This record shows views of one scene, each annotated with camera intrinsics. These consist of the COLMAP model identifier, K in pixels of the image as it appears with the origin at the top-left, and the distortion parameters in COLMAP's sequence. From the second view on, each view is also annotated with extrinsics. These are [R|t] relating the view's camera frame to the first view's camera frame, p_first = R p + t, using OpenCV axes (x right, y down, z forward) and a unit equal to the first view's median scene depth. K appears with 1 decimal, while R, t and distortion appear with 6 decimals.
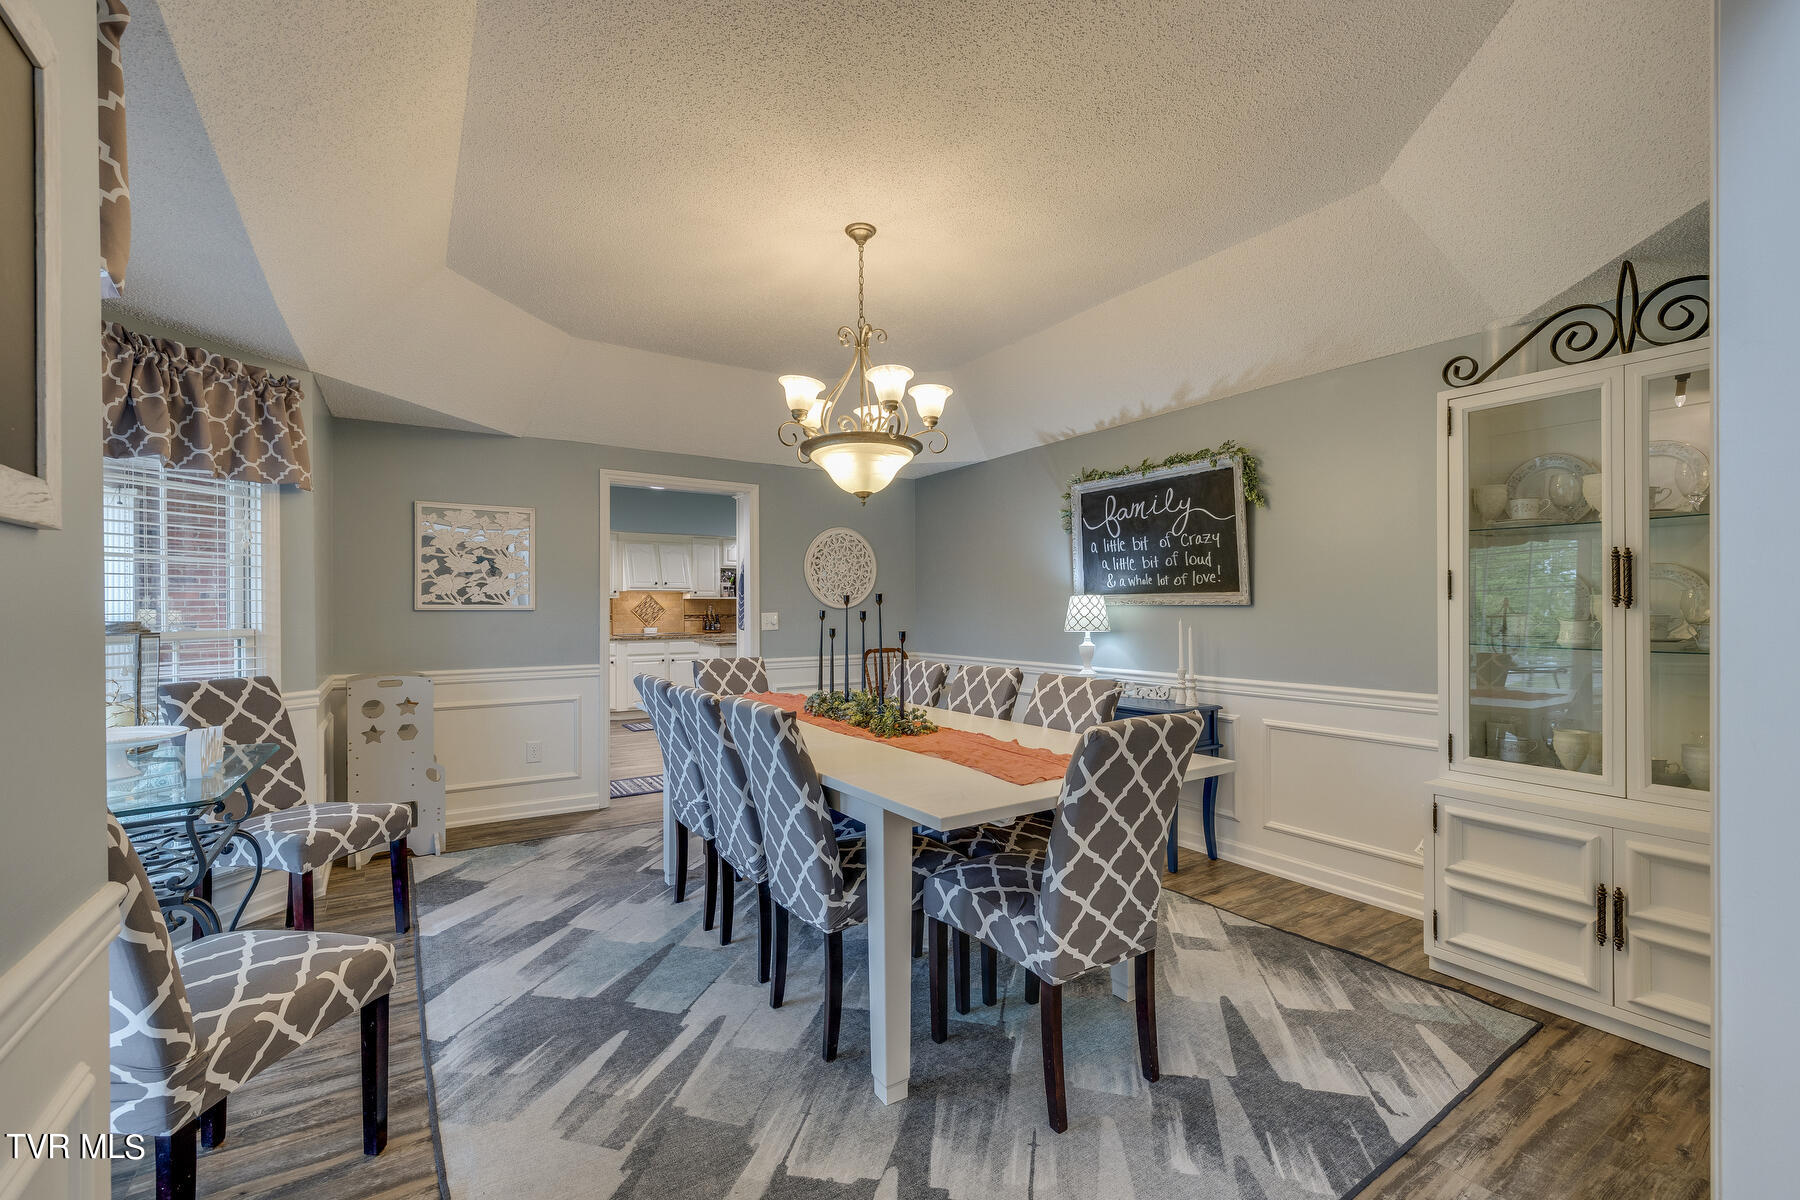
lens RADIAL K [[763.1, 0, 900.0], [0, 763.1, 600.0], [0, 0, 1]] dist [-0.000131, -0.000025]
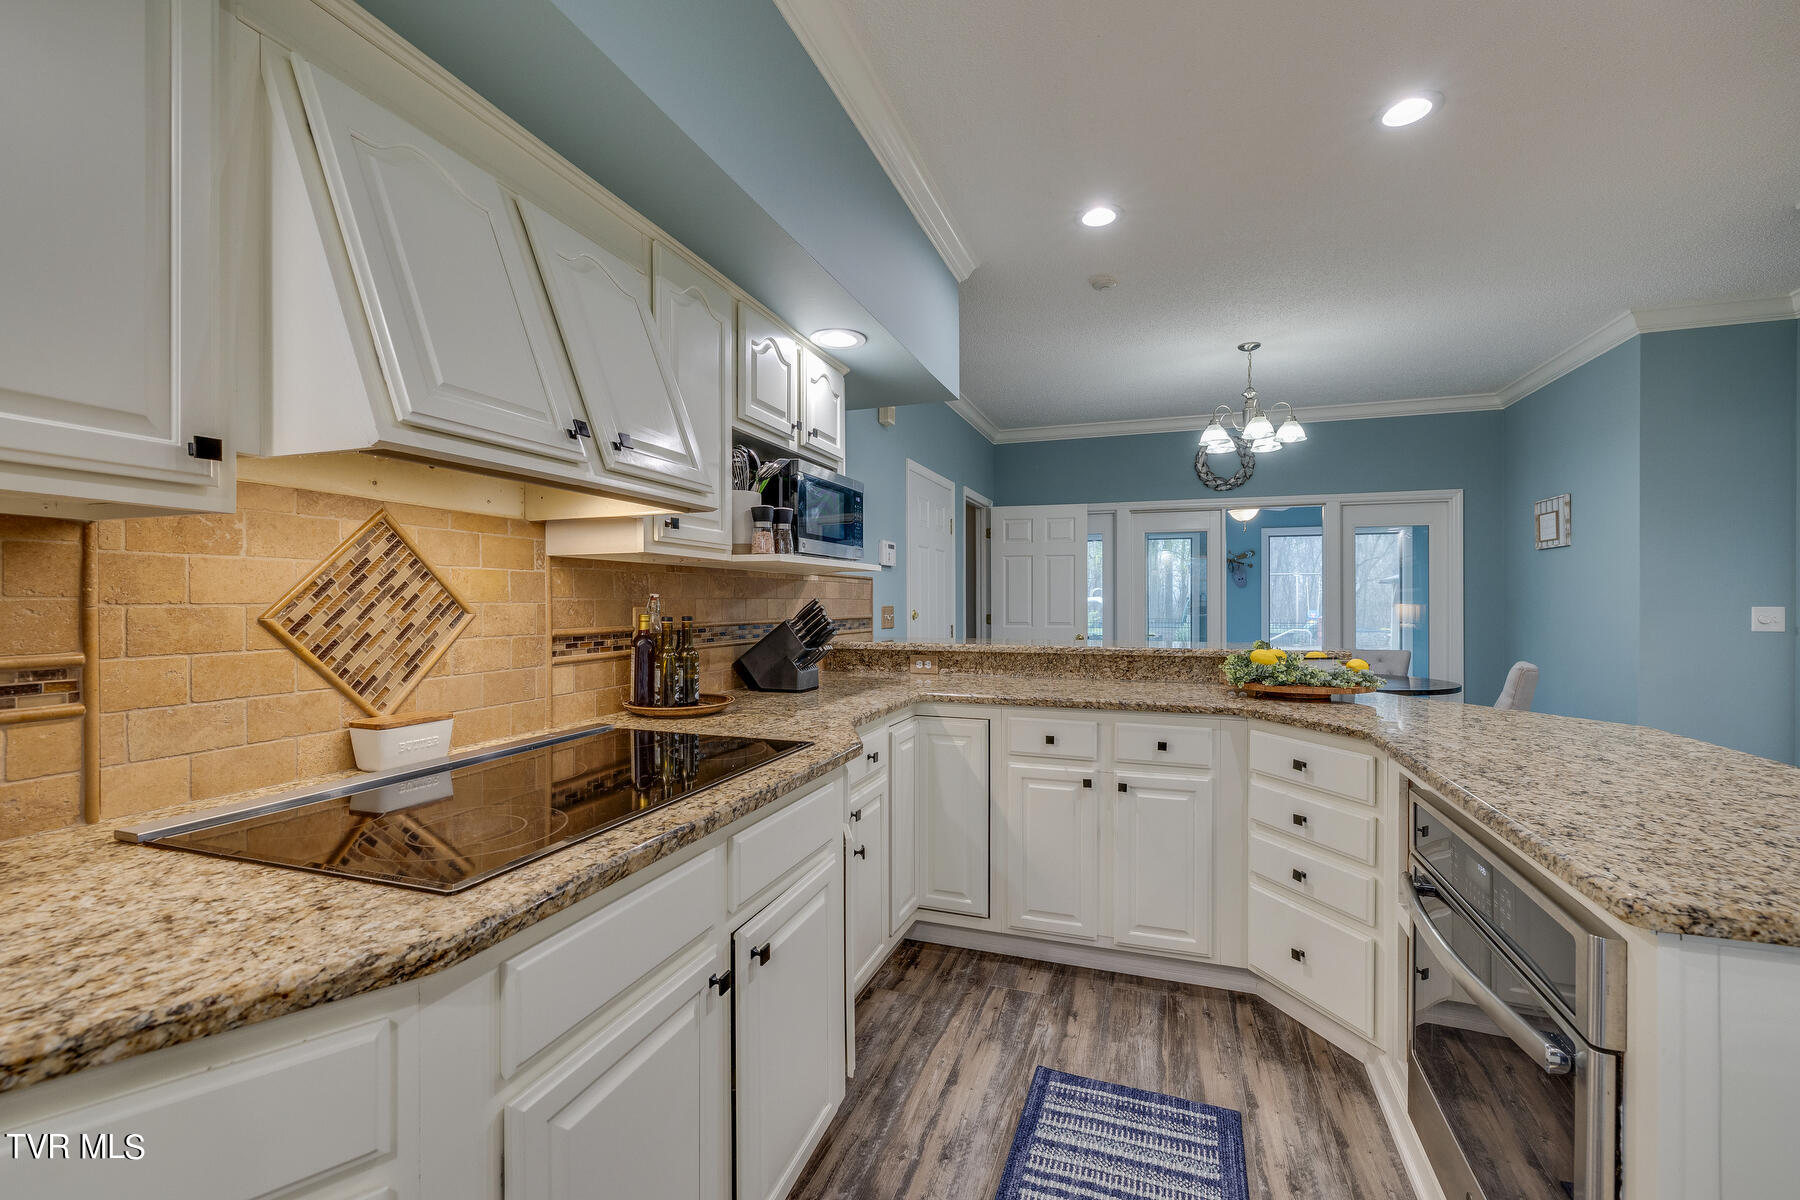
lens RADIAL K [[759.1, 0, 902.7], [0, 759.1, 587.2], [0, 0, 1]] dist [0.002448, -0.000059]
pose [[0.783844, 0.013413, 0.620813, -0.748712], [-0.007731, 0.999900, -0.011843, 0.019044], [-0.620910, 0.004484, 0.783869, 1.766671]]
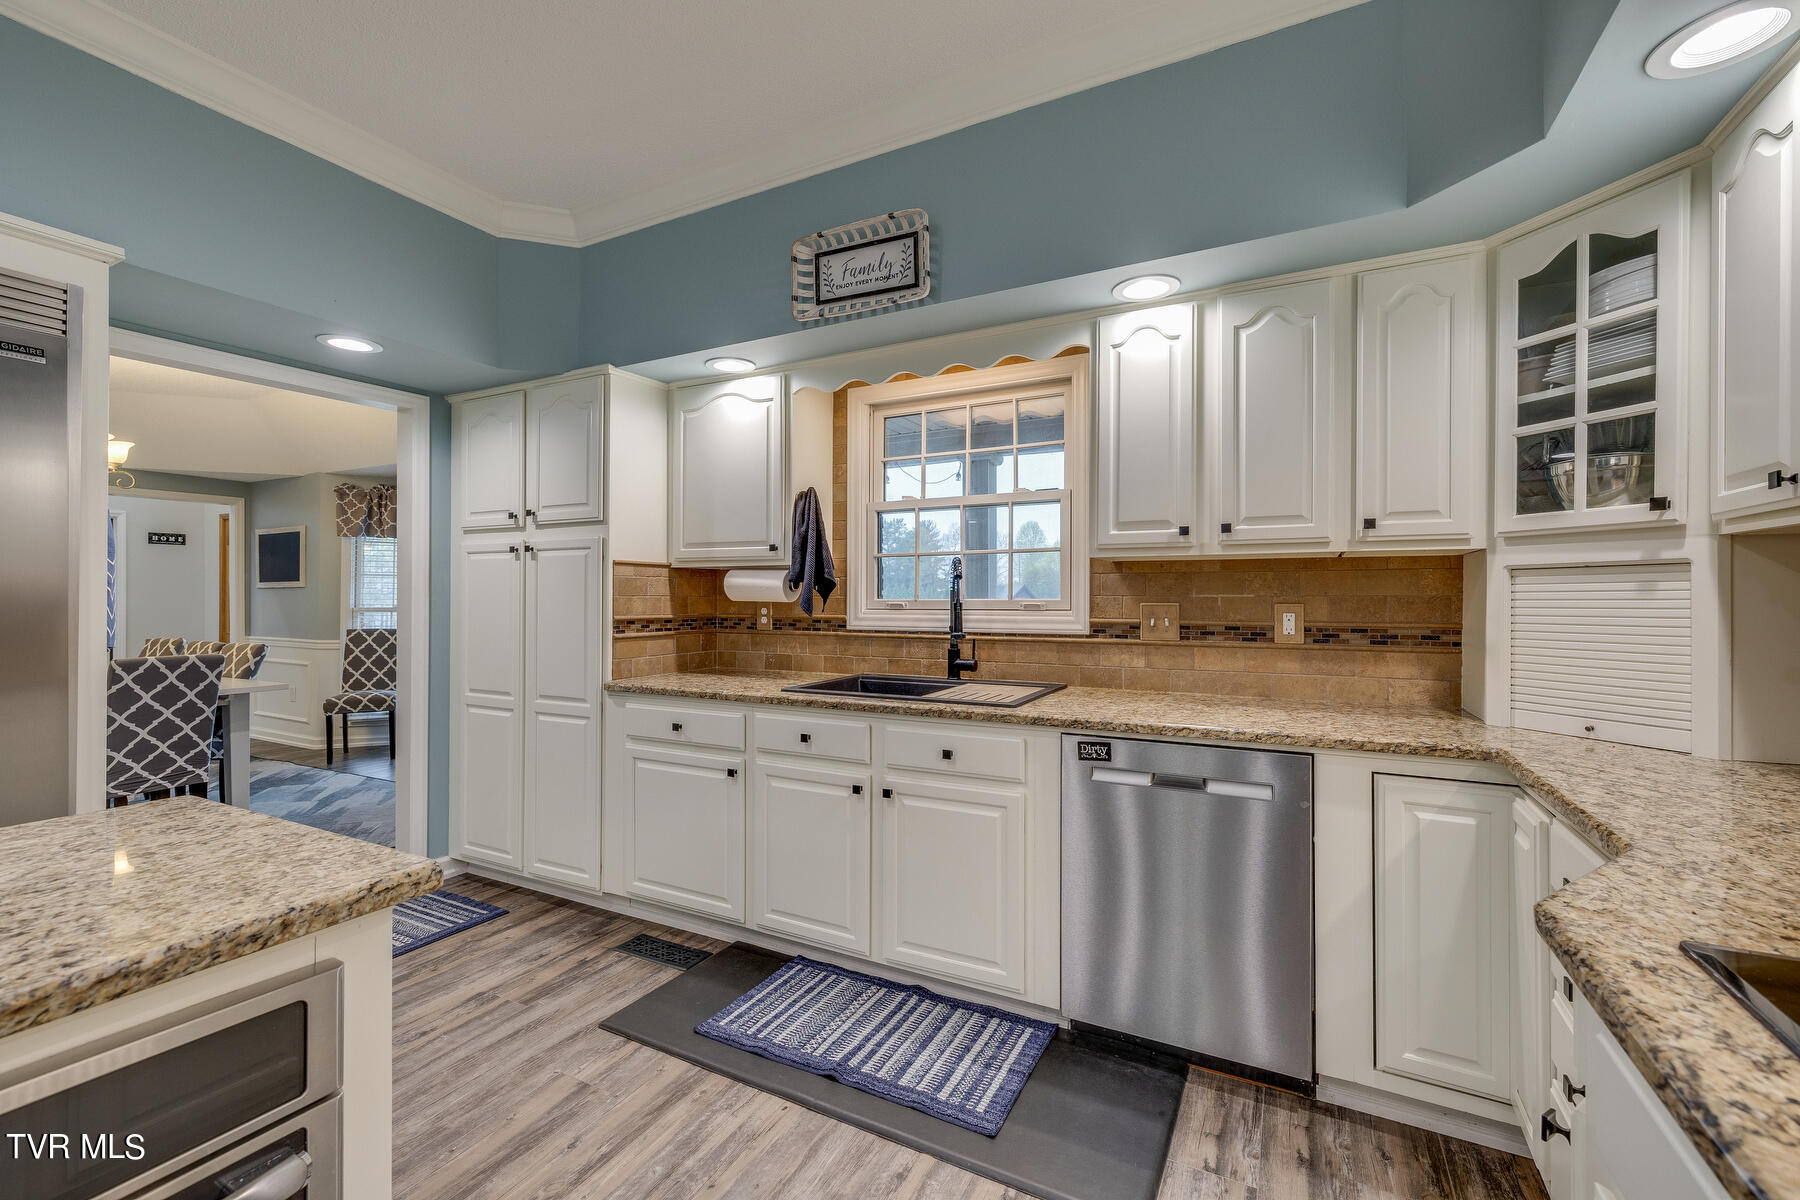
lens RADIAL K [[753.4, 0, 904.1], [0, 753.4, 596.9], [0, 0, 1]] dist [-0.000309, -0.000118]
pose [[-0.866167, -0.000038, -0.499755, -0.494719], [0.005147, 0.999946, -0.008997, 0.022182], [0.499728, -0.010365, -0.866120, 2.046089]]
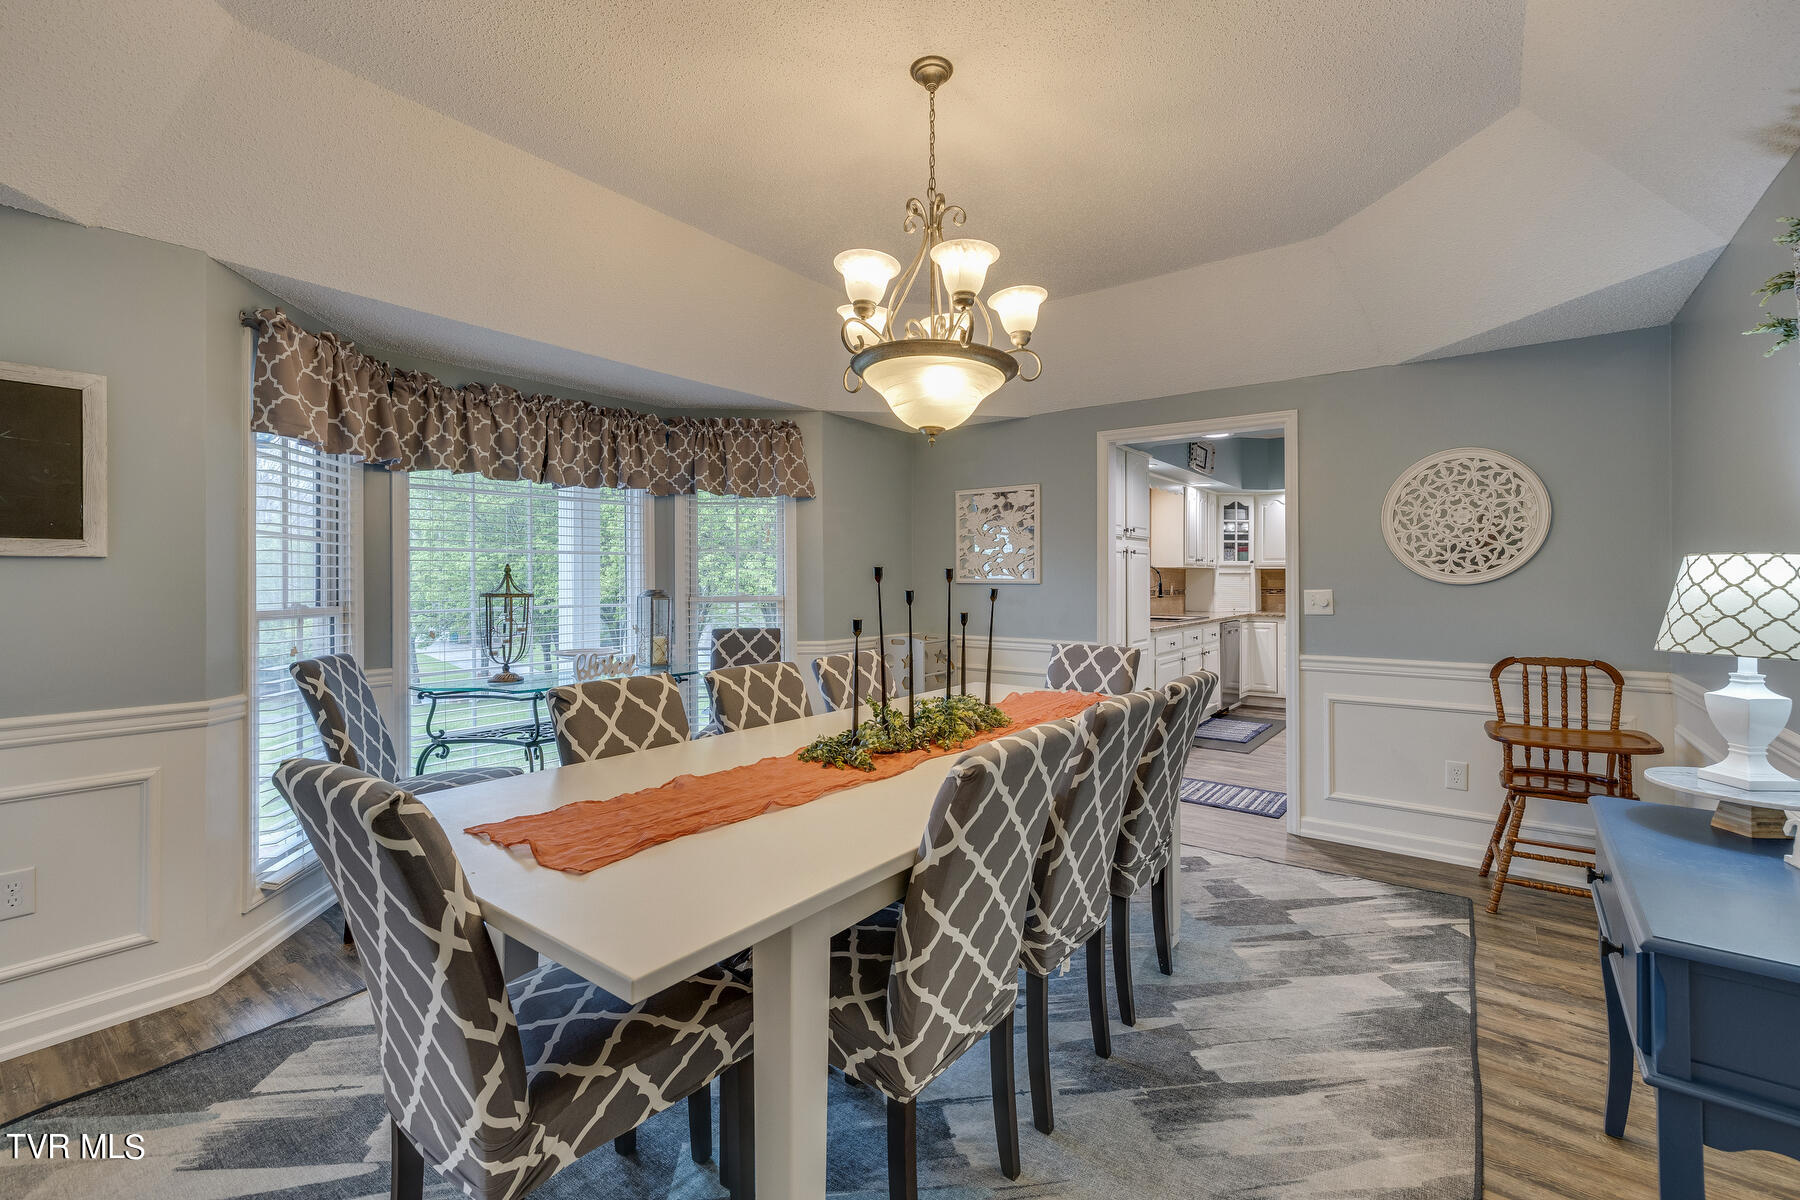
lens RADIAL K [[765.0, 0, 894.8], [0, 765.0, 577.8], [0, 0, 1]] dist [-0.000320, -0.000041]
pose [[0.334241, 0.001529, -0.942486, 0.446285], [0.008672, 0.999951, 0.004697, -0.000857], [0.942448, -0.009743, 0.334212, 0.507285]]
